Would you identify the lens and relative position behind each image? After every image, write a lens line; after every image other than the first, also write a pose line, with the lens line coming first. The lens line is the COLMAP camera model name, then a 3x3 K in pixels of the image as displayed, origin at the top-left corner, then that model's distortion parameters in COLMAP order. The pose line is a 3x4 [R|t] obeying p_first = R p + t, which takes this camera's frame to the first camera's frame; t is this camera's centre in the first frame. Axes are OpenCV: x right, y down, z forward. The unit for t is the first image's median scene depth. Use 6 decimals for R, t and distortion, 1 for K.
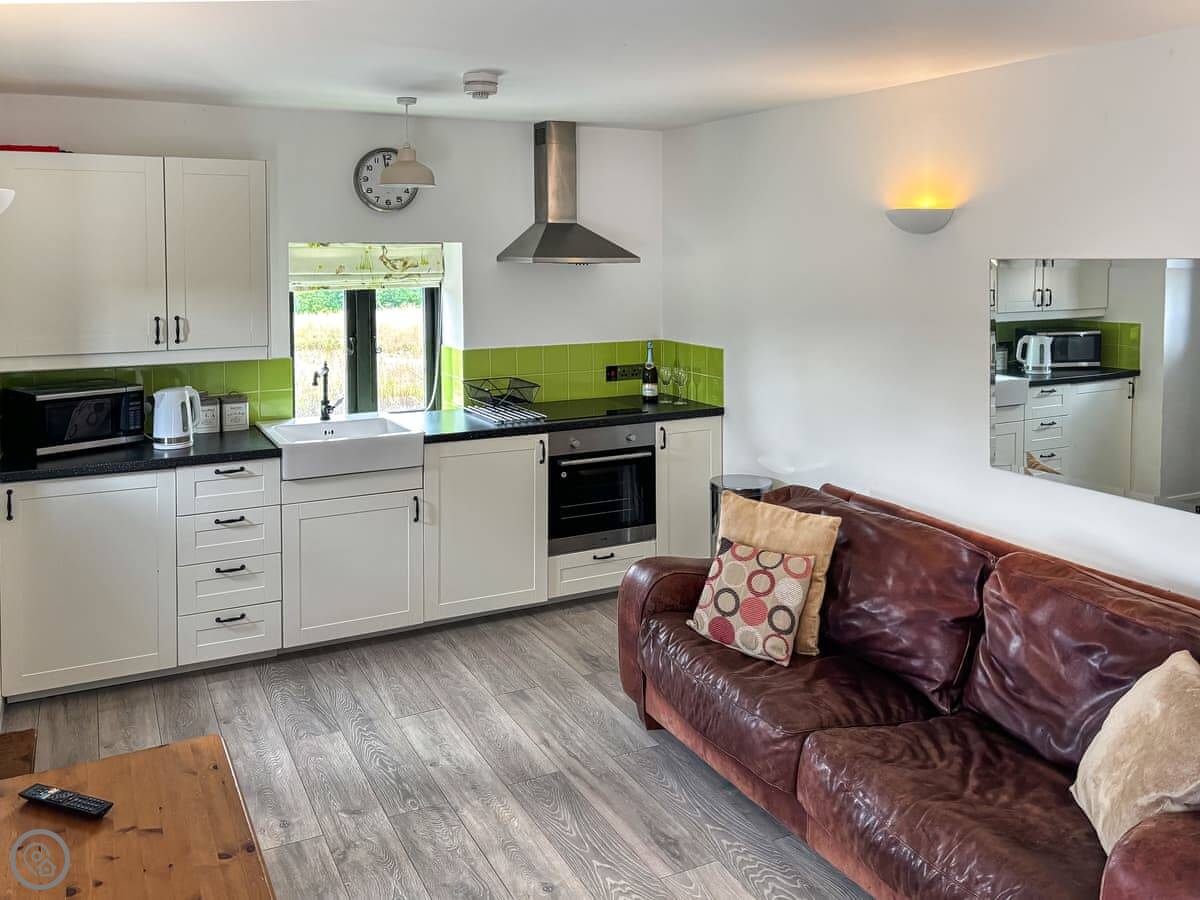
lens RADIAL K [[898.9, 0, 597.1], [0, 898.9, 402.4], [0, 0, 1]] dist [0.032901, -0.002276]
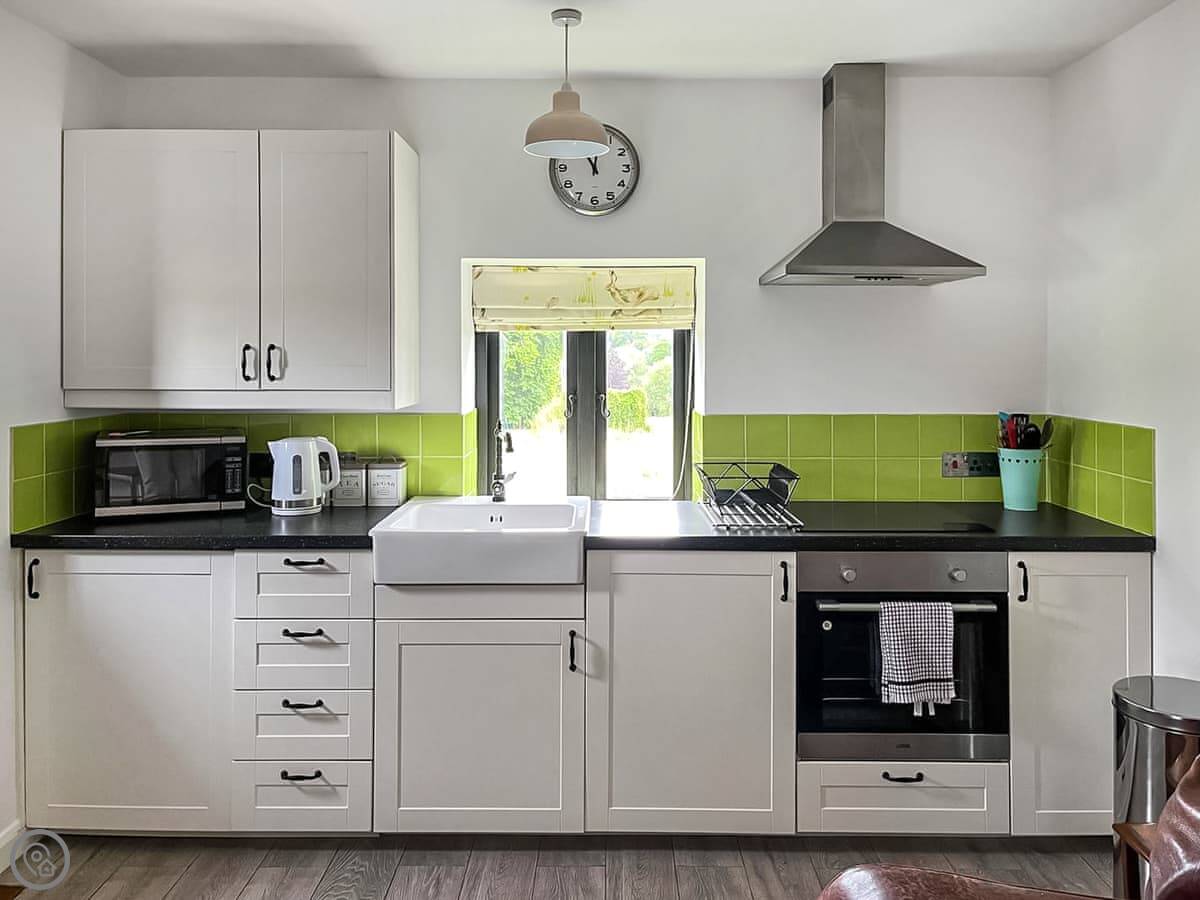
lens RADIAL K [[898.9, 0, 597.1], [0, 898.9, 402.4], [0, 0, 1]] dist [0.032901, -0.002276]
pose [[0.895148, 0.028447, -0.444860, 0.088320], [-0.074652, 0.993434, -0.086690, -0.002943], [0.439473, 0.110810, 0.891395, 0.384160]]
